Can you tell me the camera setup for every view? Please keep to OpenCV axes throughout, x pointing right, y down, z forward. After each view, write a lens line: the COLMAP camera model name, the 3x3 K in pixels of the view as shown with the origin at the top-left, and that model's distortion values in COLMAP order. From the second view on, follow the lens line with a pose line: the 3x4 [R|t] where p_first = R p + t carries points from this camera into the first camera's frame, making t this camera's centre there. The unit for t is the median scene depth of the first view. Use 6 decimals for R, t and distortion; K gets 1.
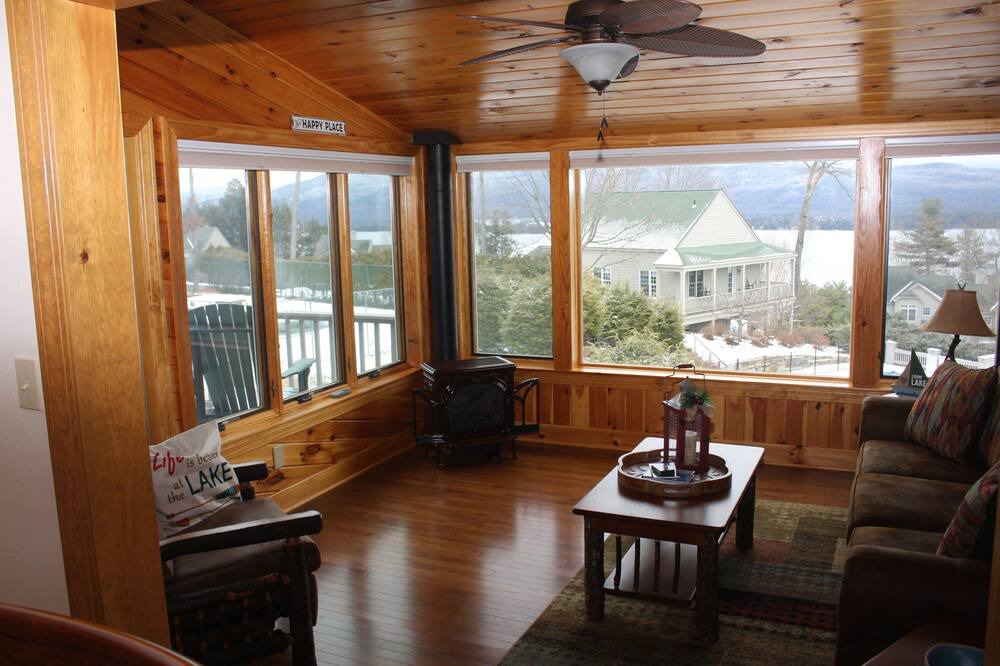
lens RADIAL K [[822.9, 0, 500.0], [0, 822.9, 333.0], [0, 0, 1]] dist [-0.094301, 0.004500]
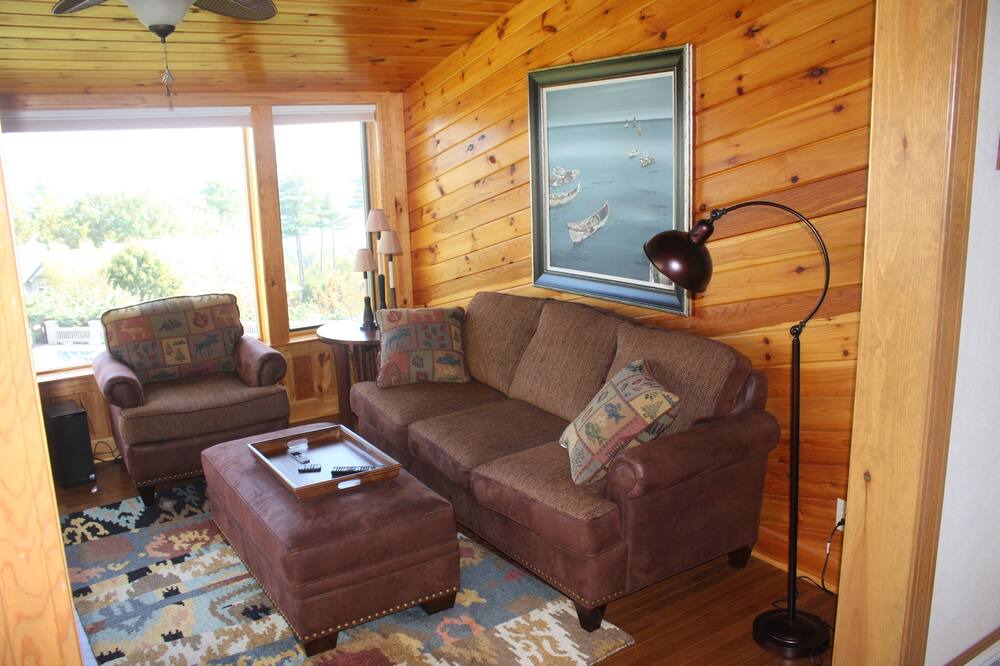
lens RADIAL K [[822.9, 0, 500.0], [0, 822.9, 333.0], [0, 0, 1]] dist [-0.094301, 0.004500]
pose [[0.528159, -0.173052, 0.831325, -0.295062], [0.147183, 0.982852, 0.111086, -0.023090], [-0.836292, 0.063686, 0.544573, 0.178356]]
